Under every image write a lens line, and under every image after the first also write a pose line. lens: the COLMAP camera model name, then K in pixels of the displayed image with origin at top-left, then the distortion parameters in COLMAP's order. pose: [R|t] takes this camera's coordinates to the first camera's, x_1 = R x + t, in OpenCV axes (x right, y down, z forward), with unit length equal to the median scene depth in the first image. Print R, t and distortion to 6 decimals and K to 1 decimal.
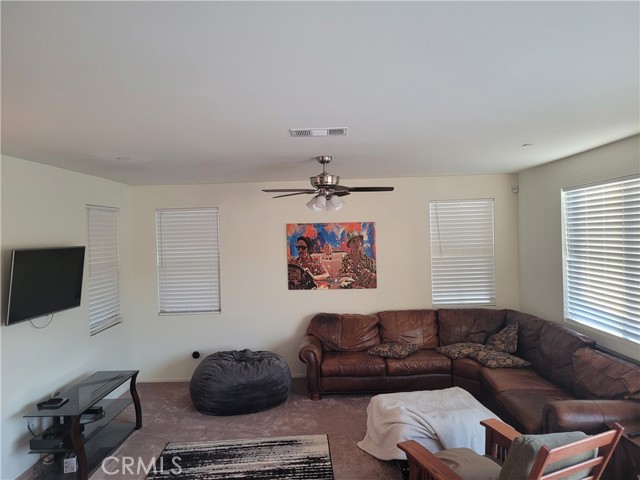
lens RADIAL K [[480.6, 0, 321.3], [0, 480.6, 237.9], [0, 0, 1]] dist [0.058445, -0.036590]
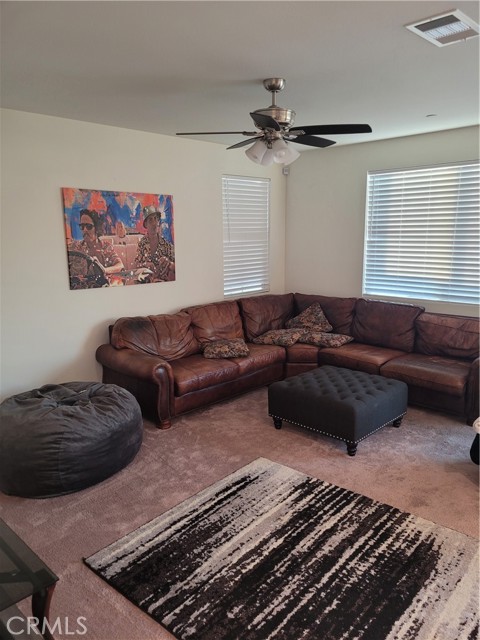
lens RADIAL K [[480.6, 0, 239.7], [0, 480.6, 324.3], [0, 0, 1]] dist [0.058445, -0.036590]
pose [[0.686571, -0.118802, 0.717291, -0.398756], [-0.005197, 0.985733, 0.168237, 0.040541], [-0.727044, -0.119234, 0.676159, 0.368025]]
